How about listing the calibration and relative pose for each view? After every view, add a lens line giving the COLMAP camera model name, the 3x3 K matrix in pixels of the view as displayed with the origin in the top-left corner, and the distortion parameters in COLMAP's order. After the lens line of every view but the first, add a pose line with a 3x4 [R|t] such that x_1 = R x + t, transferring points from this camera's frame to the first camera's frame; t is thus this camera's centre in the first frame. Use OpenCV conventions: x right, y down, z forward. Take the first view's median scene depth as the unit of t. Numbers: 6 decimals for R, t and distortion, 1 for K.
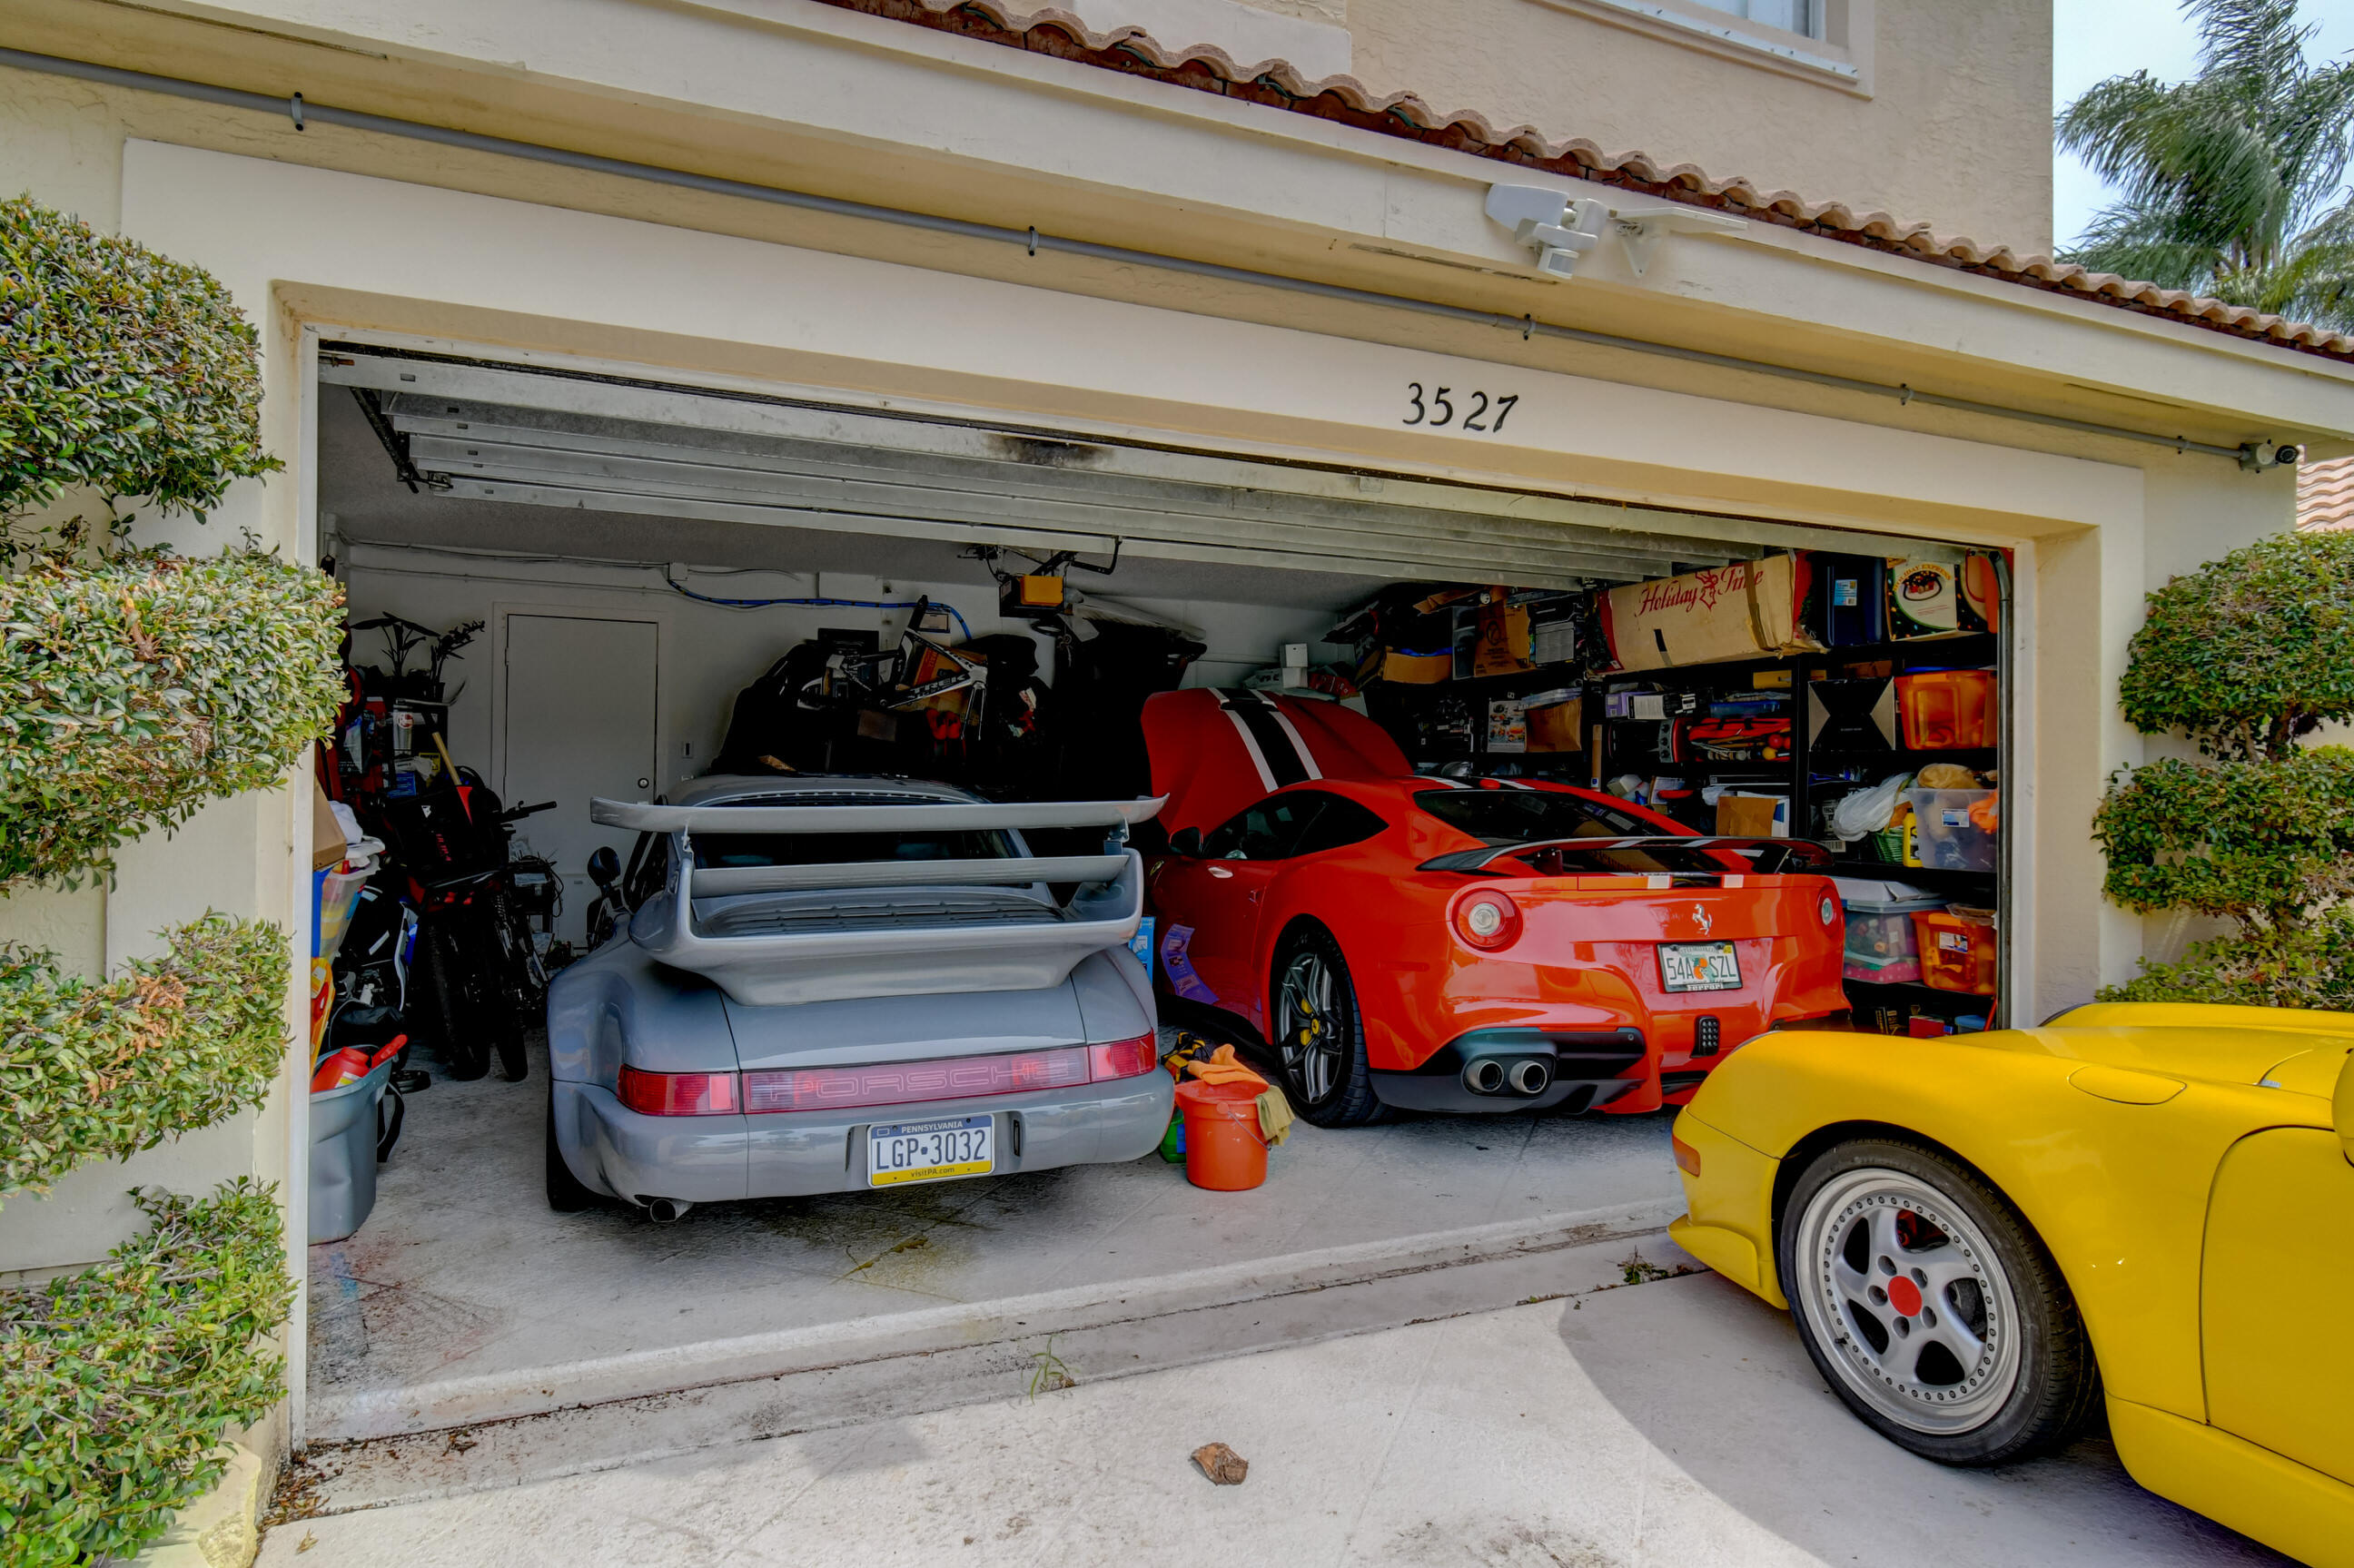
lens RADIAL K [[1338.3, 0, 1177.0], [0, 1338.3, 784.0], [0, 0, 1]] dist [-0.000454, -0.000130]
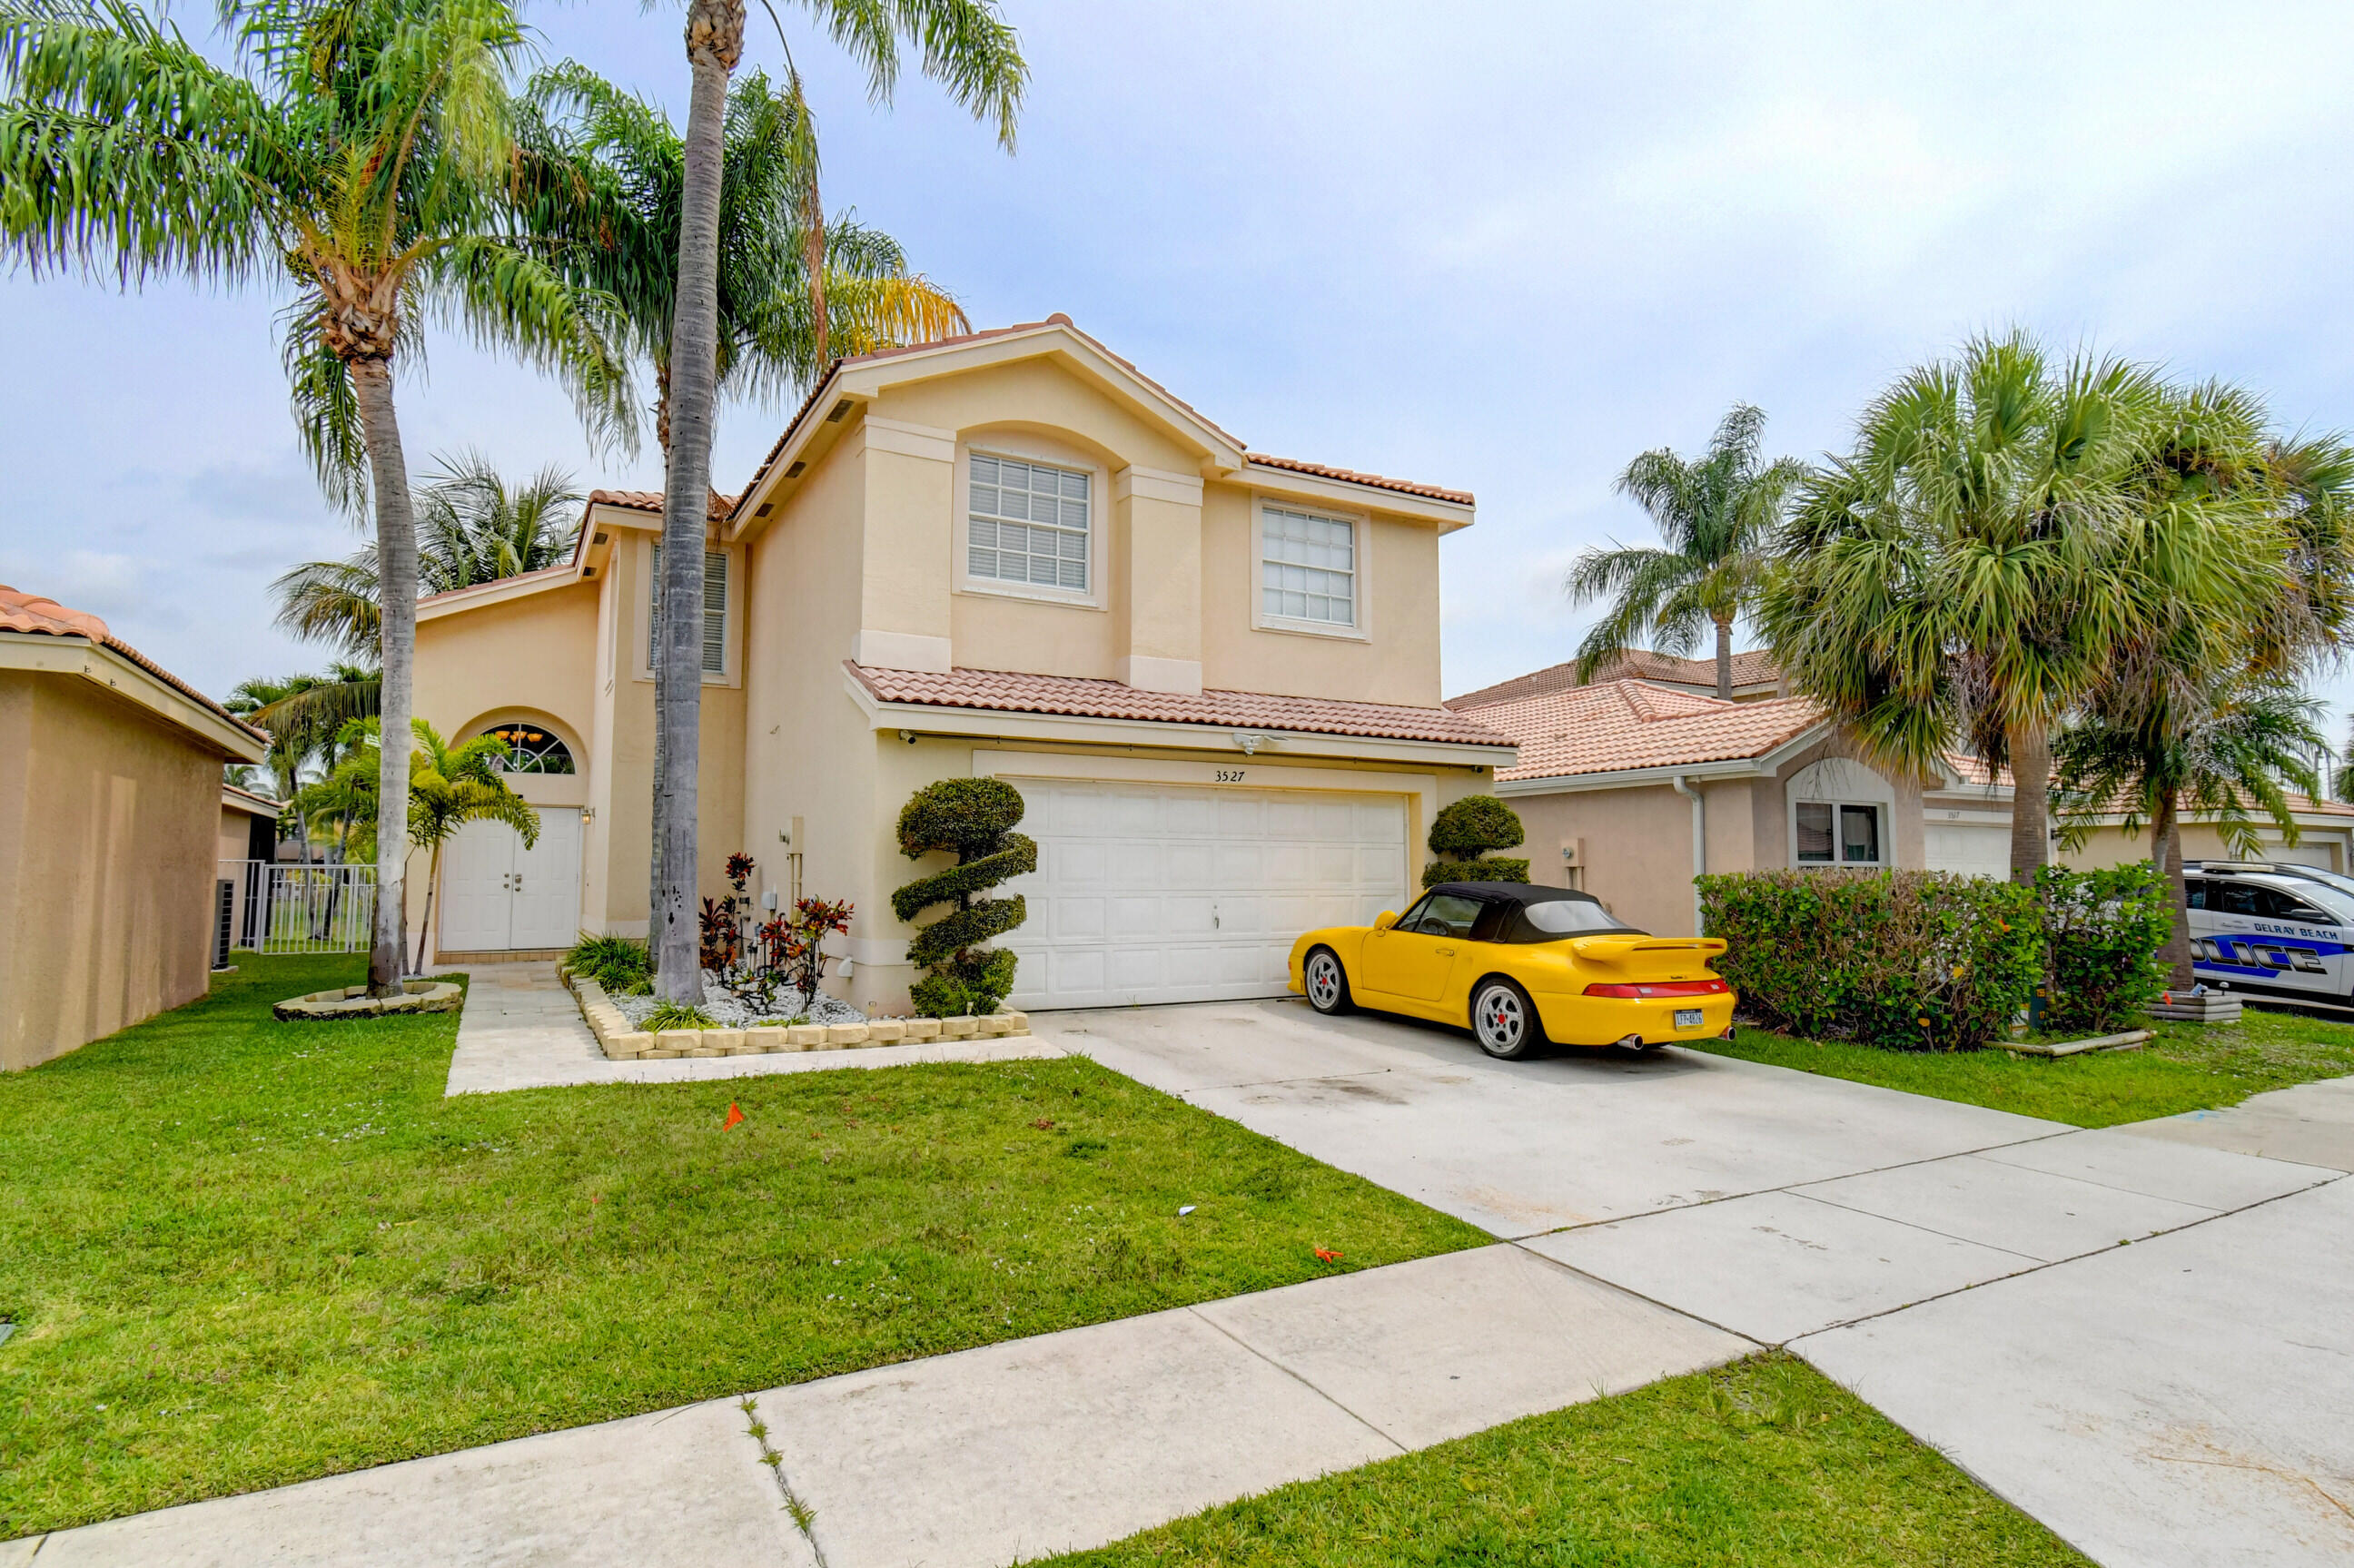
lens RADIAL K [[1221.5, 0, 1177.0], [0, 1221.5, 784.0], [0, 0, 1]] dist [0.003128, 0.000925]
pose [[0.994883, 0.001131, 0.101028, -0.326059], [0.006299, 0.997298, -0.073195, 0.012157], [-0.100838, 0.073457, 0.992187, -2.709510]]
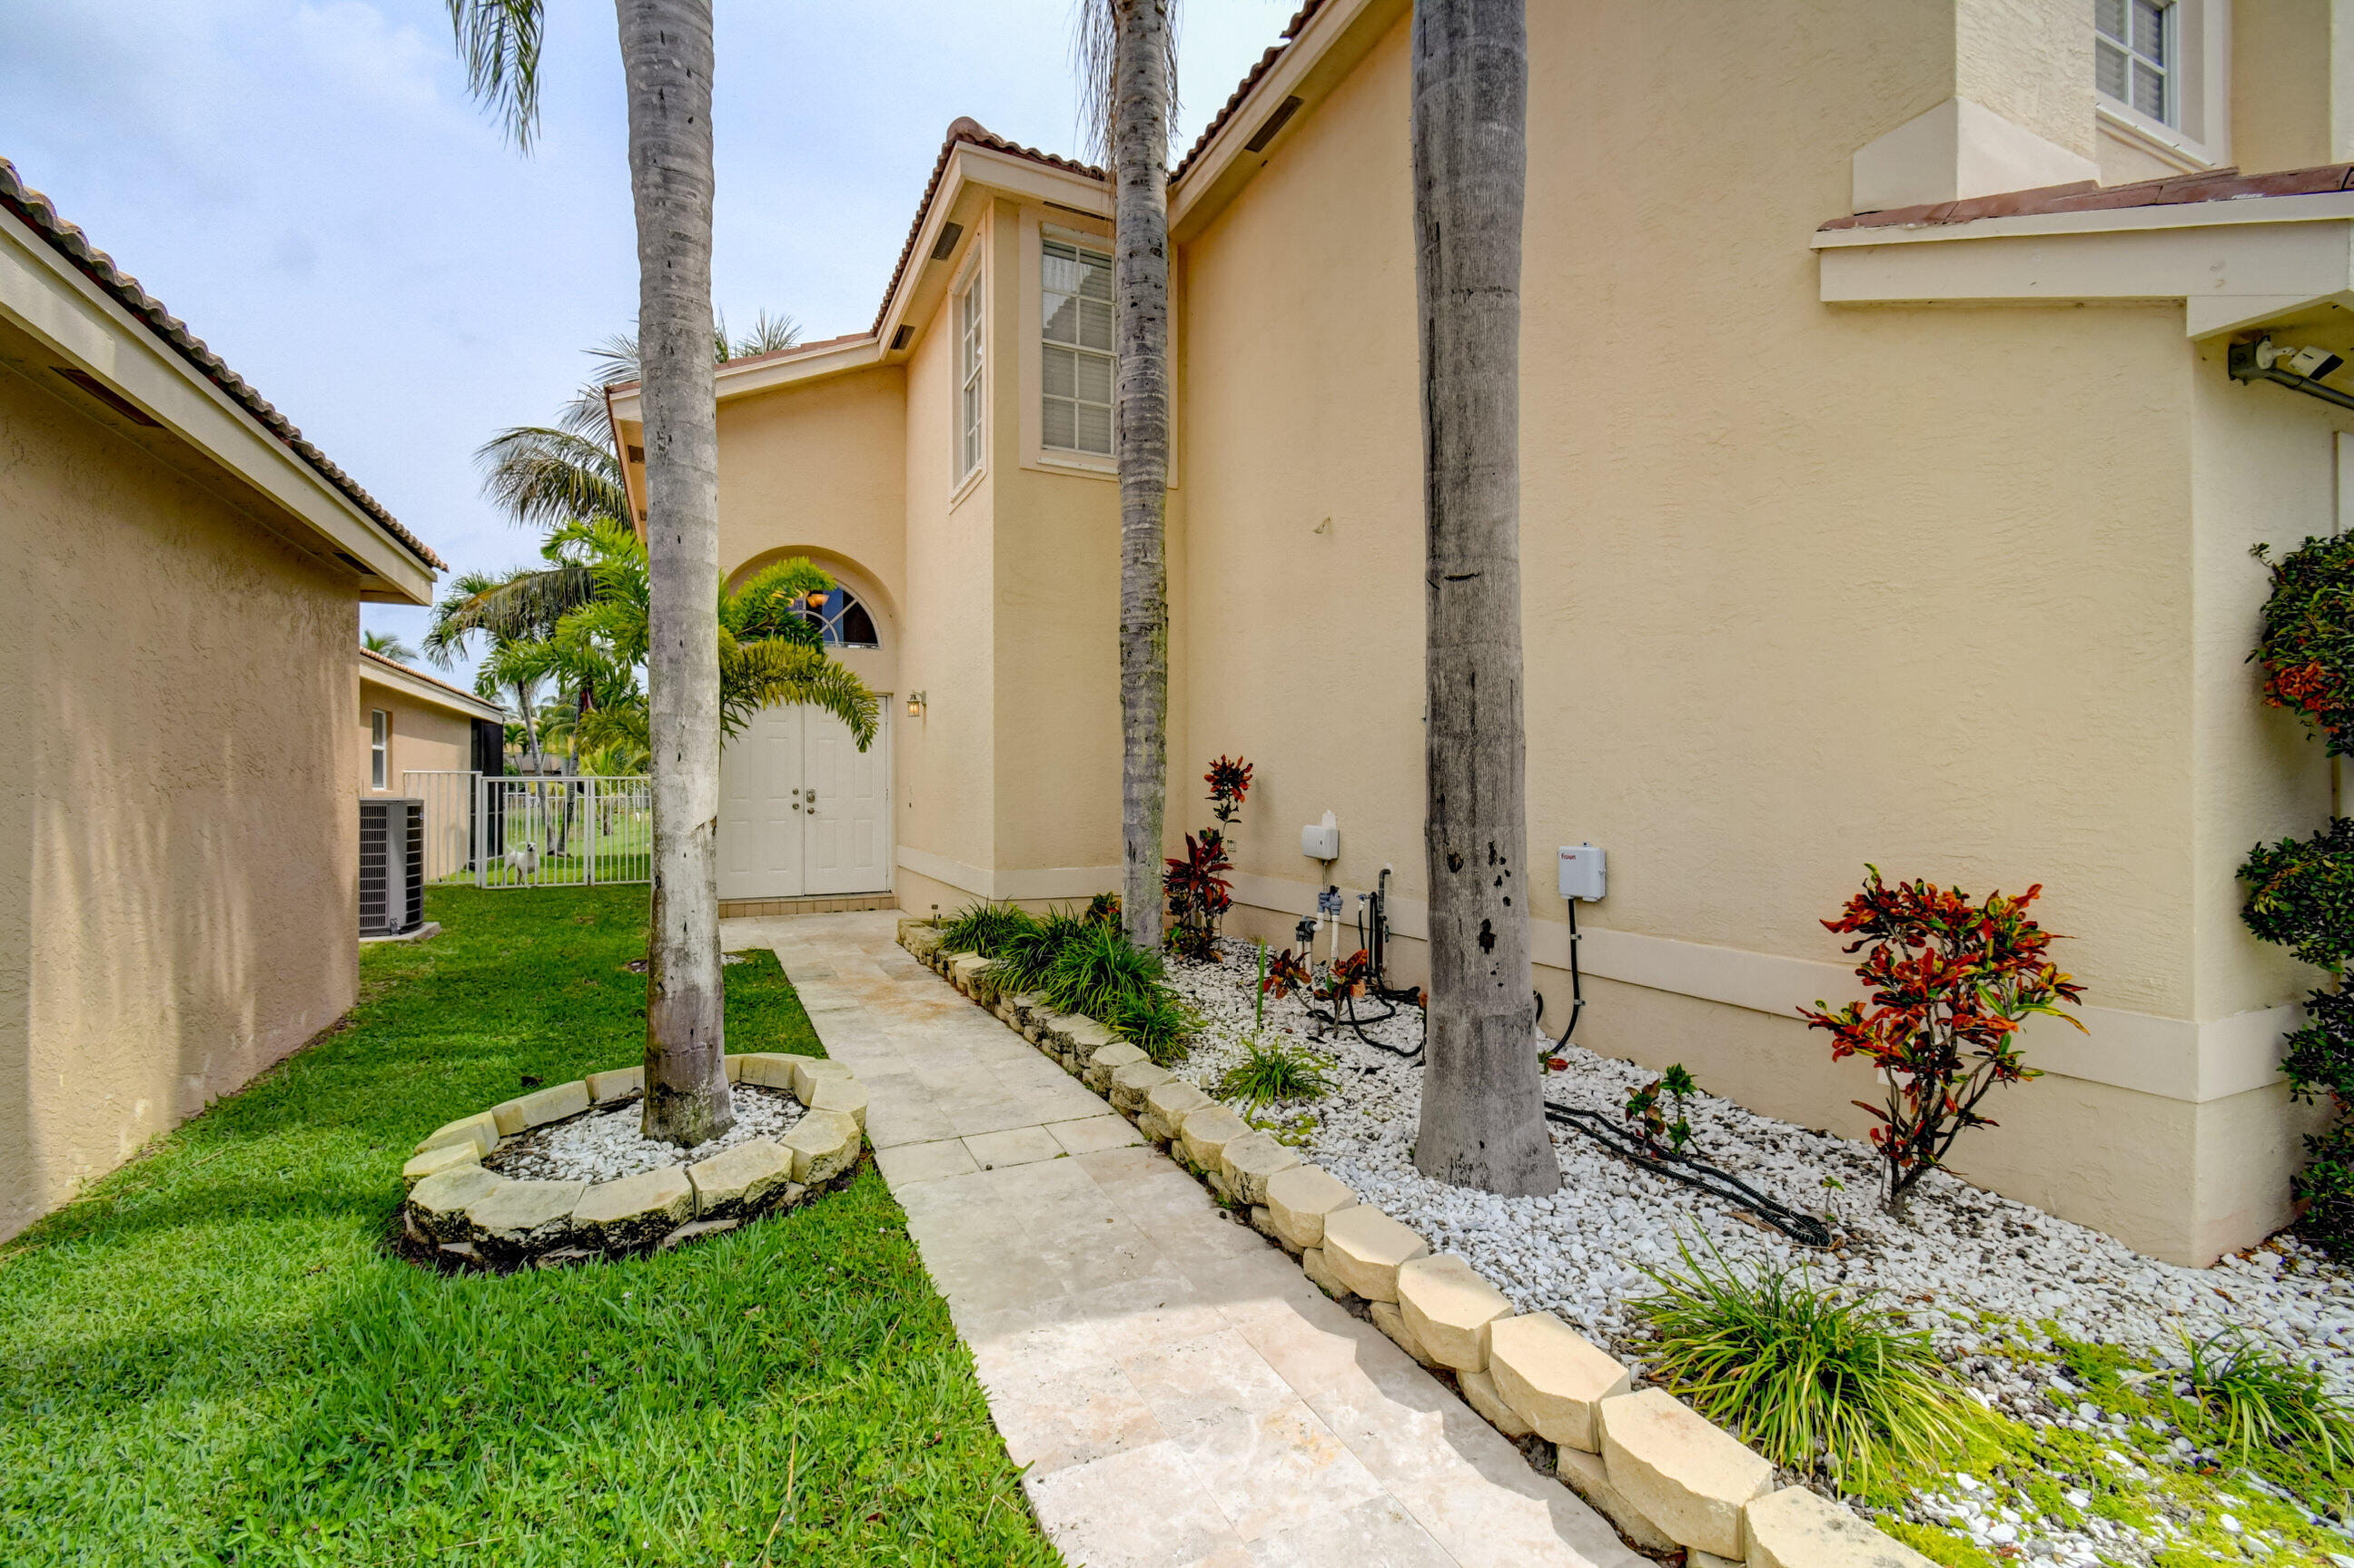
lens RADIAL K [[1050.4, 0, 1172.2], [0, 1050.4, 786.9], [0, 0, 1]] dist [0.007590, 0.000046]
pose [[0.999804, -0.008726, 0.017771, -1.640941], [0.008640, 0.999950, 0.004943, -0.021159], [-0.017813, -0.004789, 0.999830, -0.262392]]
